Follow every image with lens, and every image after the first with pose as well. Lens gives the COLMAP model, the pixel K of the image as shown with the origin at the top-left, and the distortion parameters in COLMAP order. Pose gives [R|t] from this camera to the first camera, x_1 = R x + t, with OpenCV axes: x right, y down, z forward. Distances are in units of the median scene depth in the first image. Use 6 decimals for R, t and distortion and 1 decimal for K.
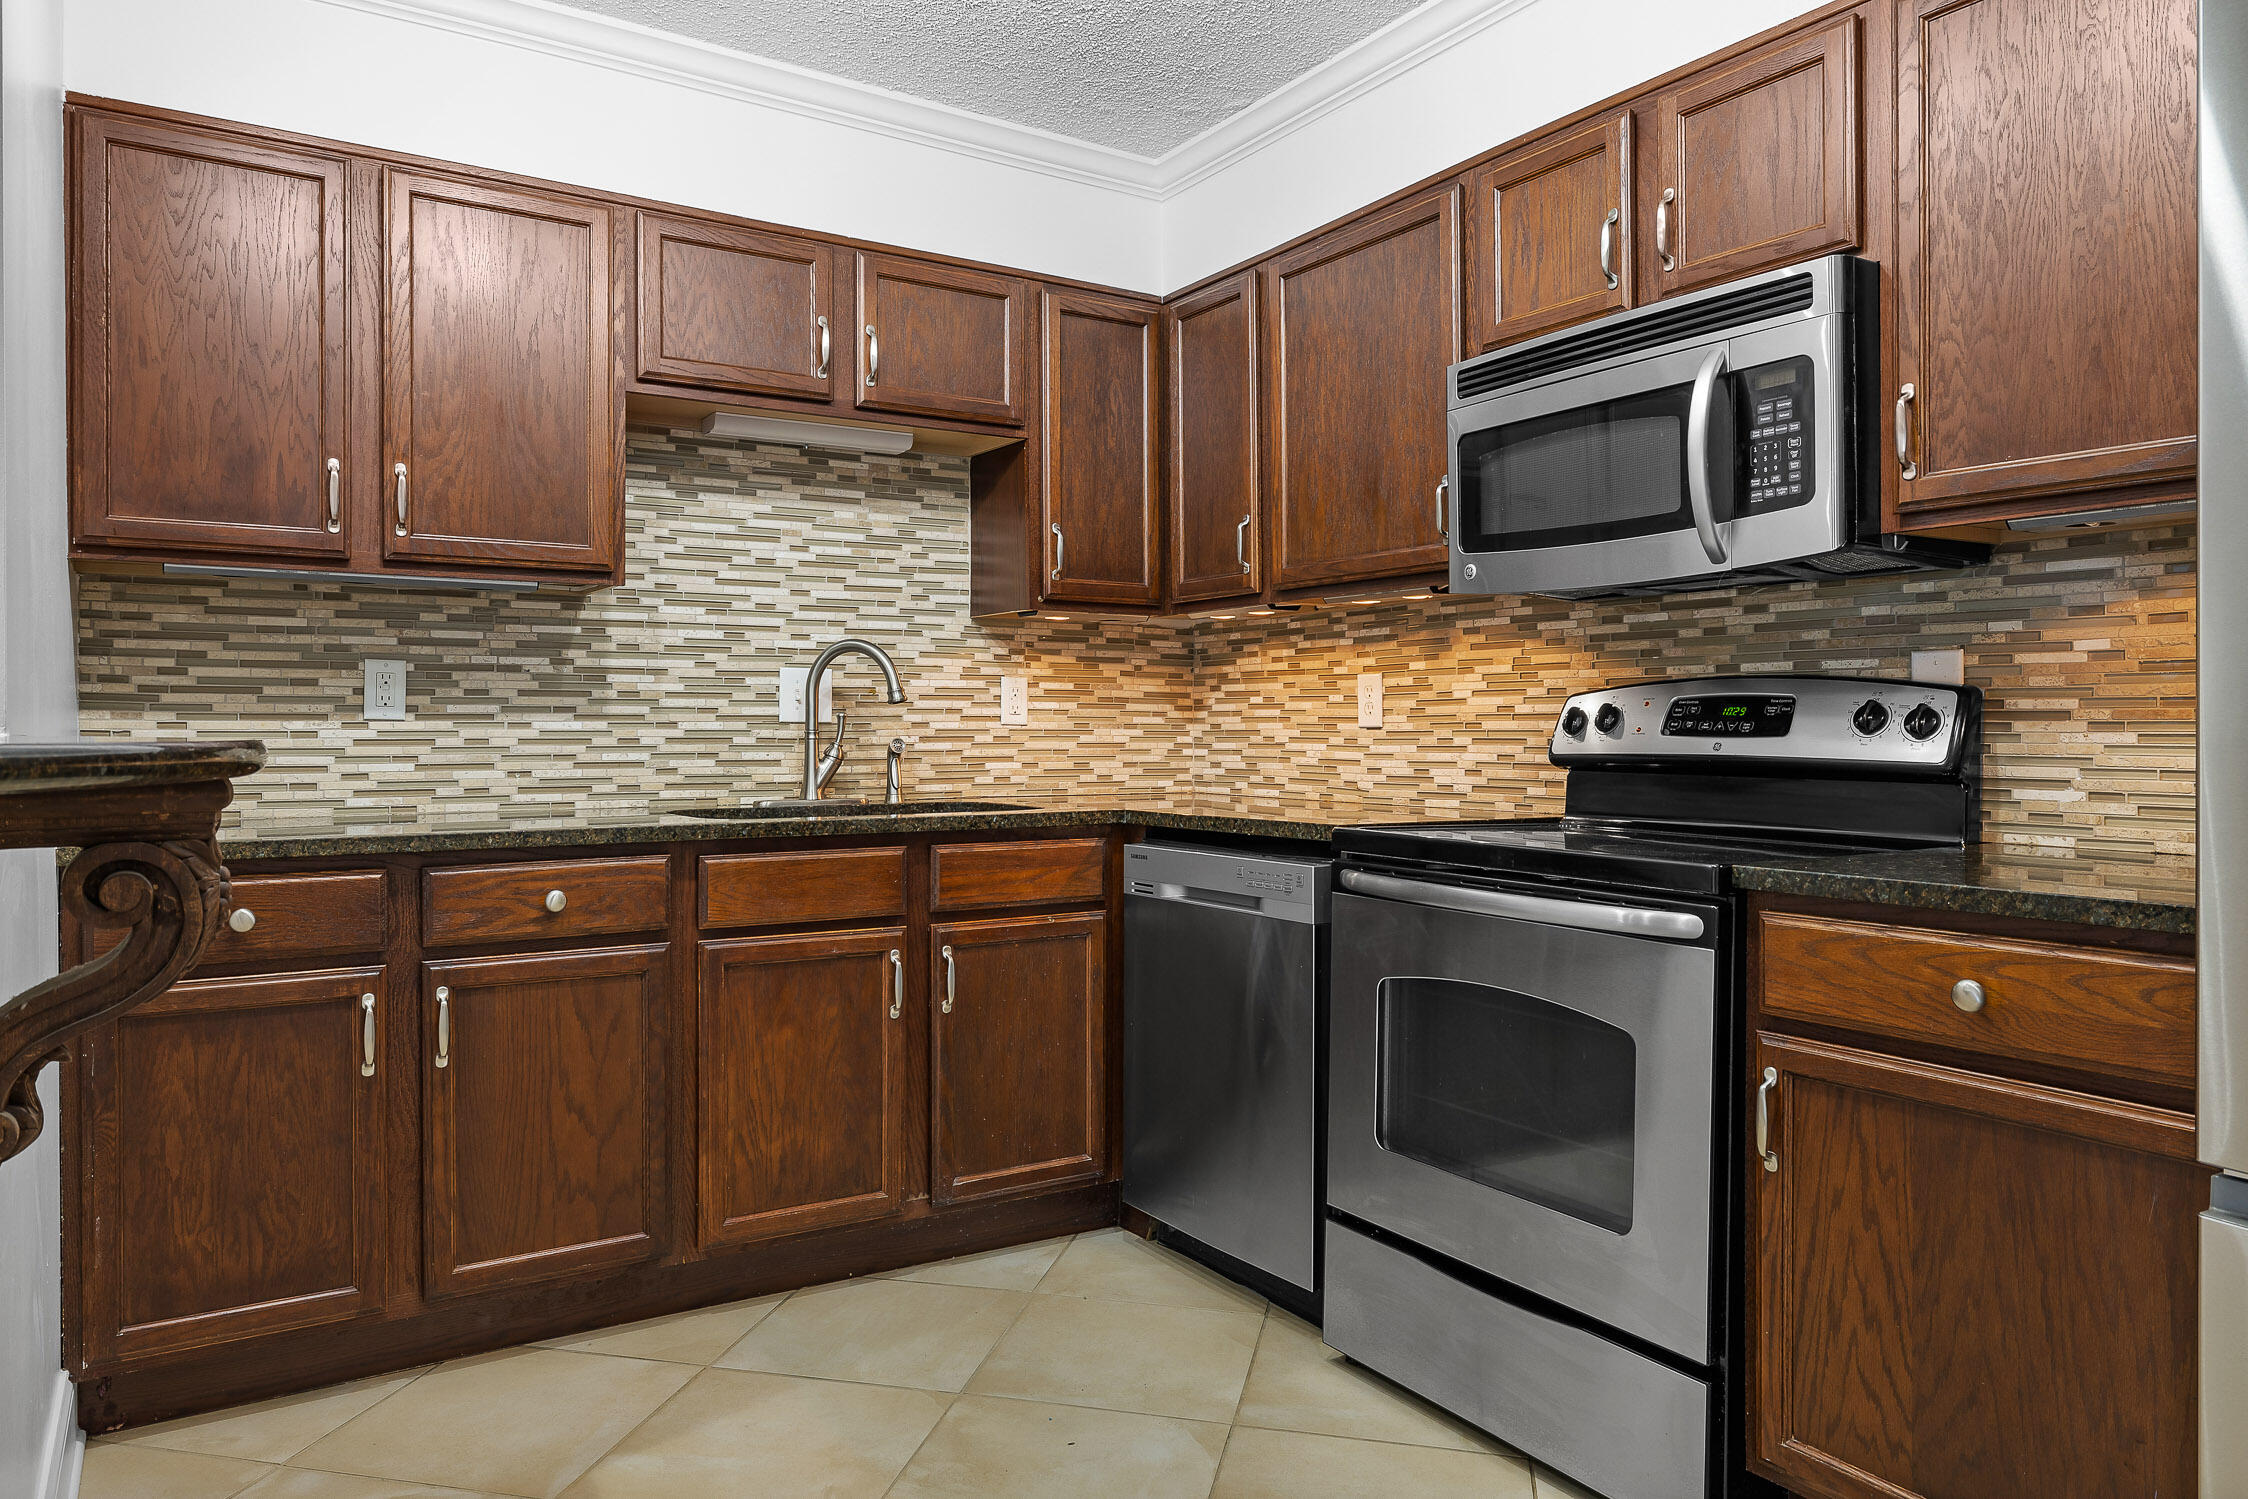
lens RADIAL K [[1477.5, 0, 1120.4], [0, 1477.5, 745.2], [0, 0, 1]] dist [-0.003475, 0.002798]
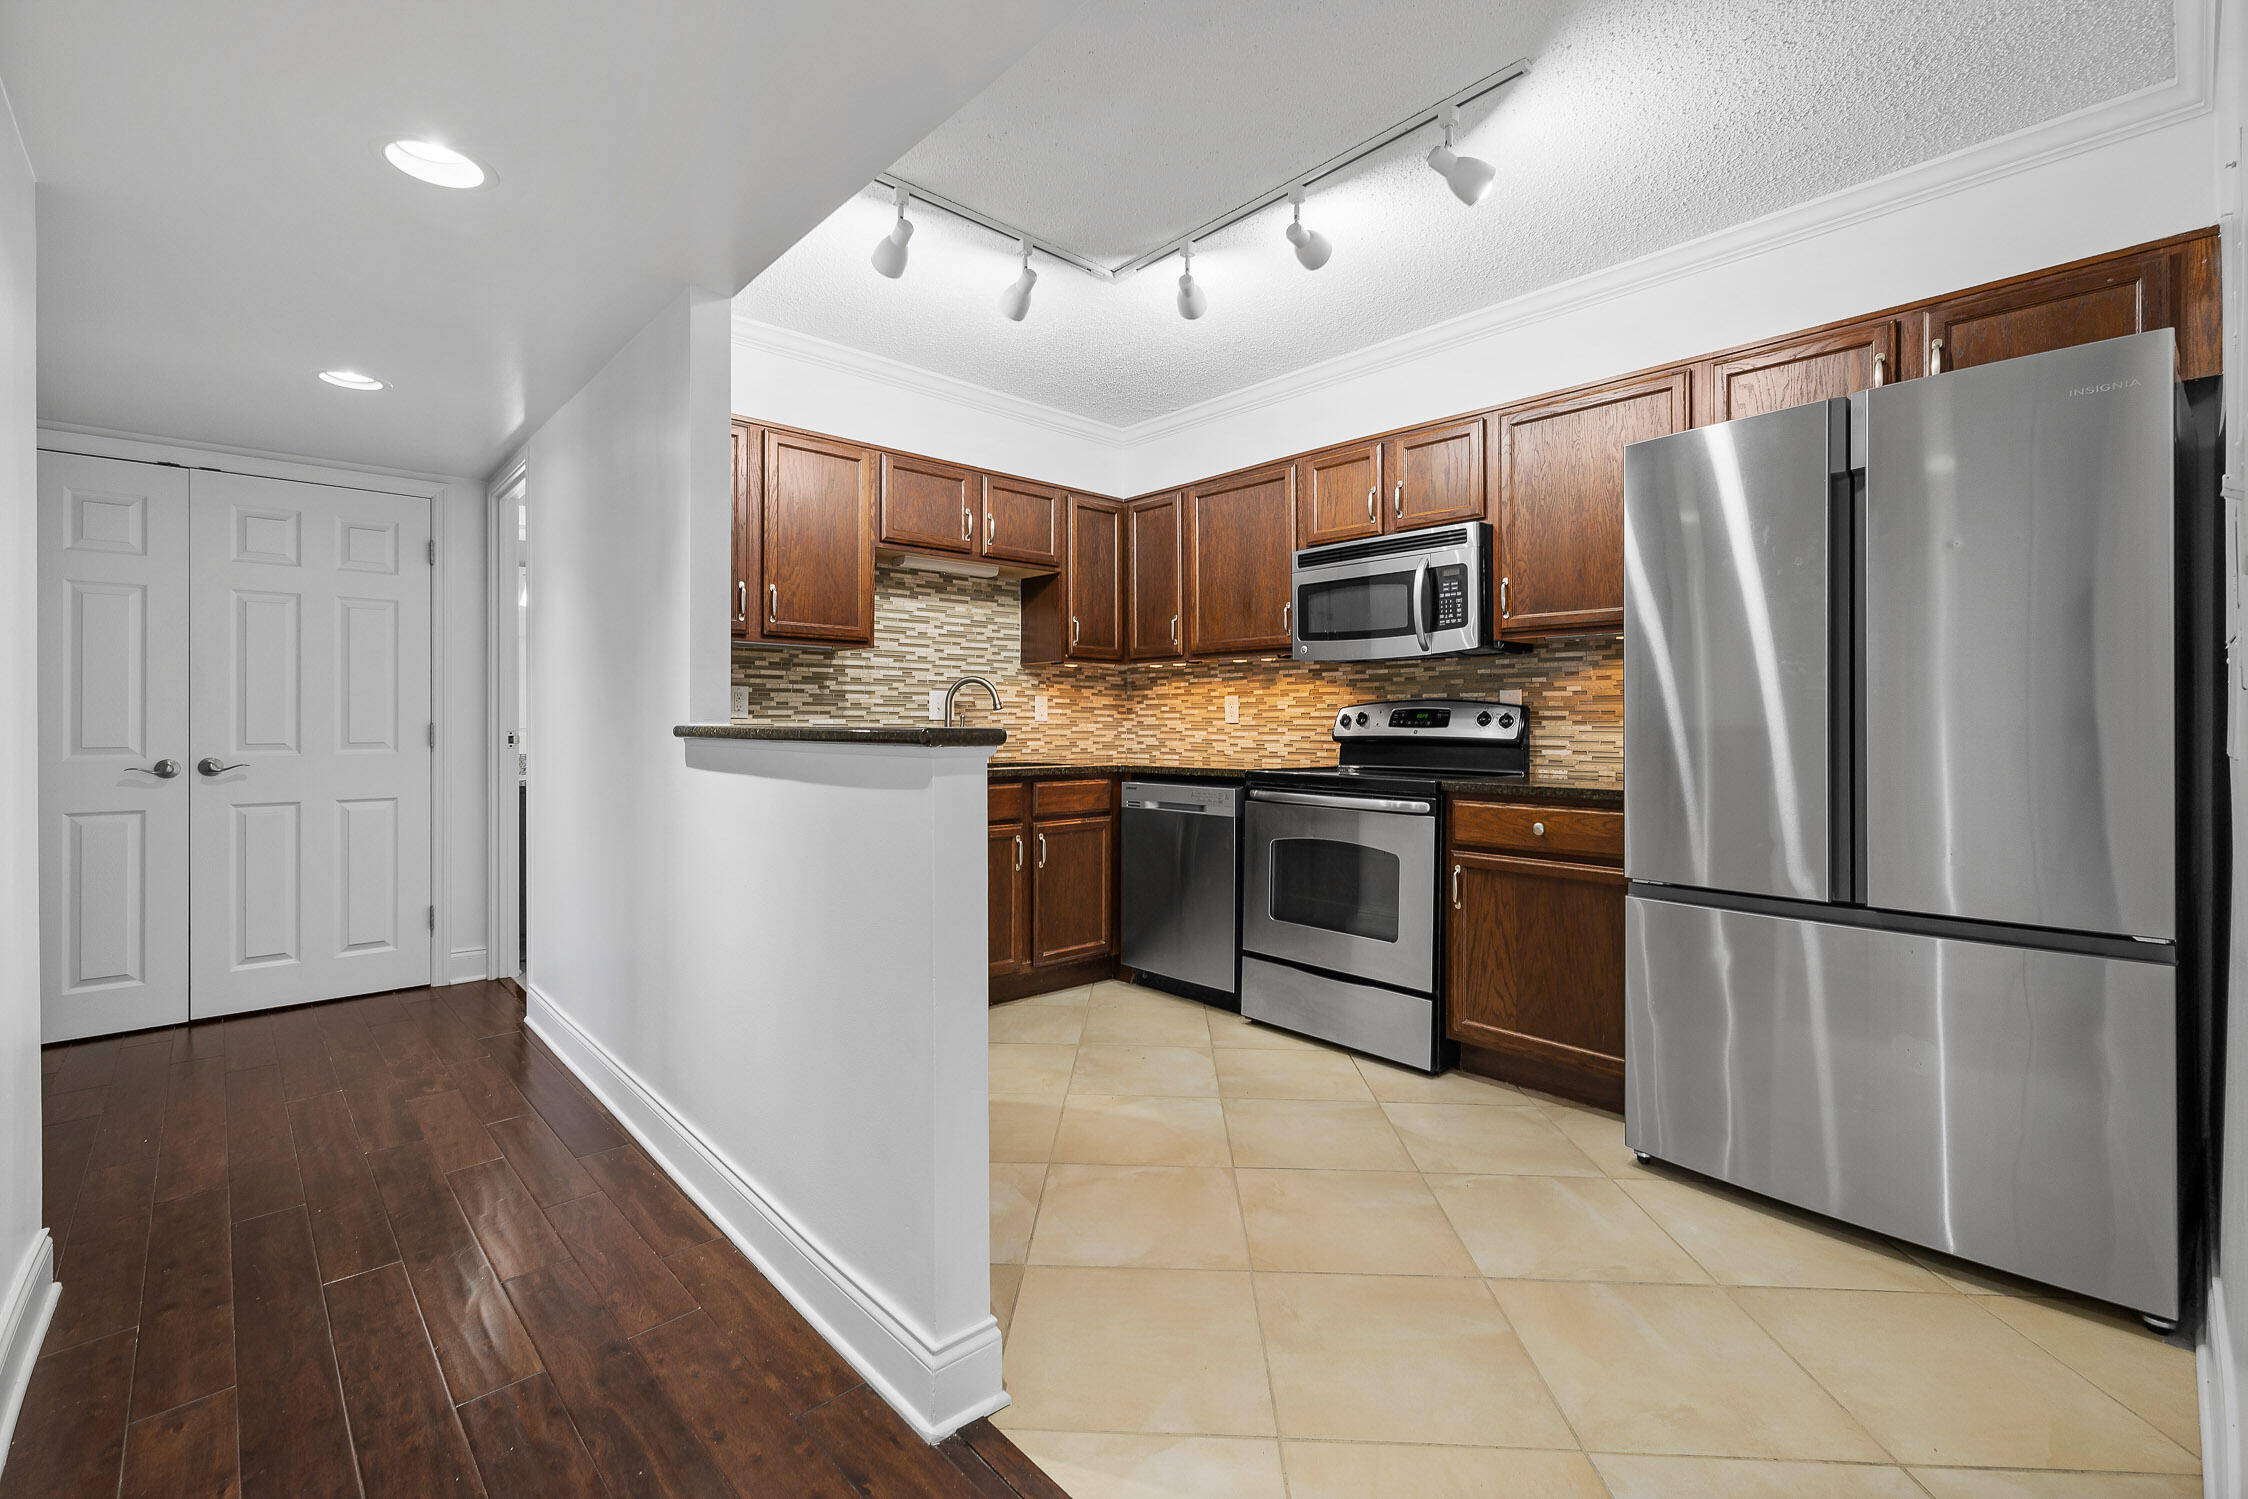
lens RADIAL K [[962.3, 0, 1126.8], [0, 962.3, 732.4], [0, 0, 1]] dist [-0.001723, -0.000166]
pose [[0.983451, -0.000176, 0.181172, -0.261679], [0.000705, 0.999996, -0.002855, 0.004928], [-0.181170, 0.002936, 0.983447, -0.309133]]
